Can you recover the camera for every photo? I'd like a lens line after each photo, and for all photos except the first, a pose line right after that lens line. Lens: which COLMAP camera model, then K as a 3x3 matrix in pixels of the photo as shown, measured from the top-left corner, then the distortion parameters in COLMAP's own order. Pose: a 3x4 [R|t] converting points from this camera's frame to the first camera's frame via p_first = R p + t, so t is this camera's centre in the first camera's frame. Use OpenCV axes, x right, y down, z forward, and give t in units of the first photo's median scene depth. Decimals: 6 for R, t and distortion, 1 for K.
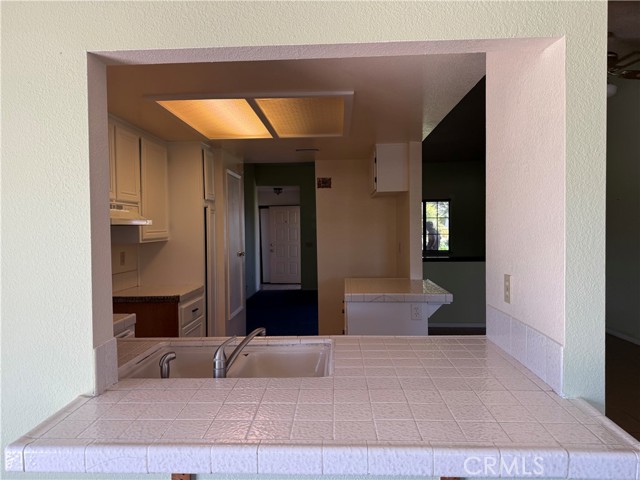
lens RADIAL K [[449.0, 0, 321.1], [0, 449.0, 239.6], [0, 0, 1]] dist [0.010916, -0.018386]
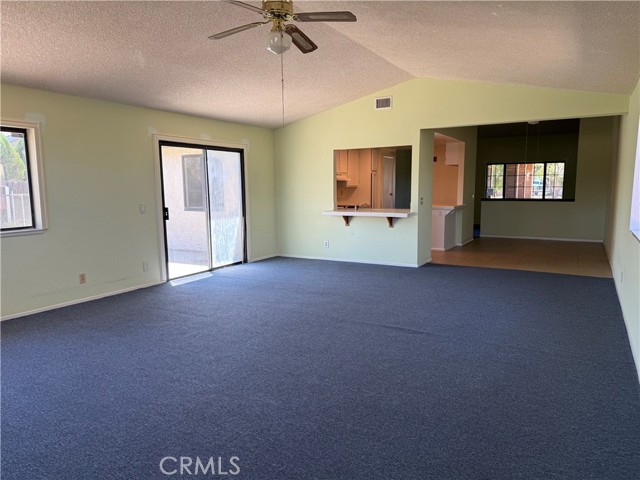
lens RADIAL K [[449.0, 0, 323.0], [0, 449.0, 240.6], [0, 0, 1]] dist [0.010916, -0.018386]
pose [[0.883411, 0.054362, -0.465434, 0.733259], [-0.010346, 0.995269, 0.096610, 0.064923], [0.468484, -0.080531, 0.879794, -1.453770]]
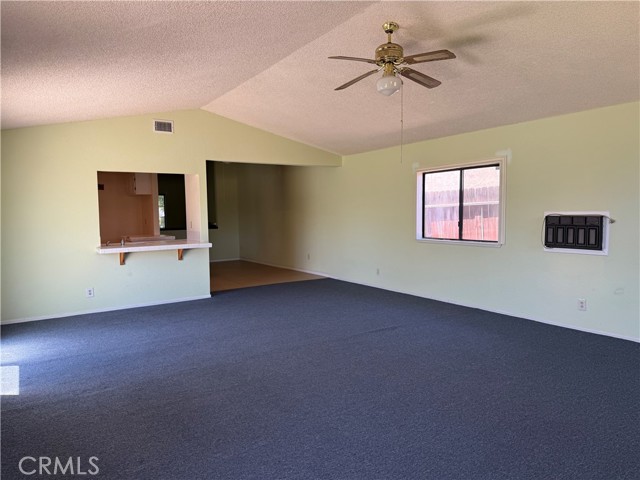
lens RADIAL K [[449.0, 0, 320.4], [0, 449.0, 240.4], [0, 0, 1]] dist [0.010916, -0.018386]
pose [[0.802244, -0.043928, 0.595378, -0.502977], [0.027389, 0.998947, 0.036798, 0.061300], [-0.596368, -0.013214, 0.802602, -1.387832]]
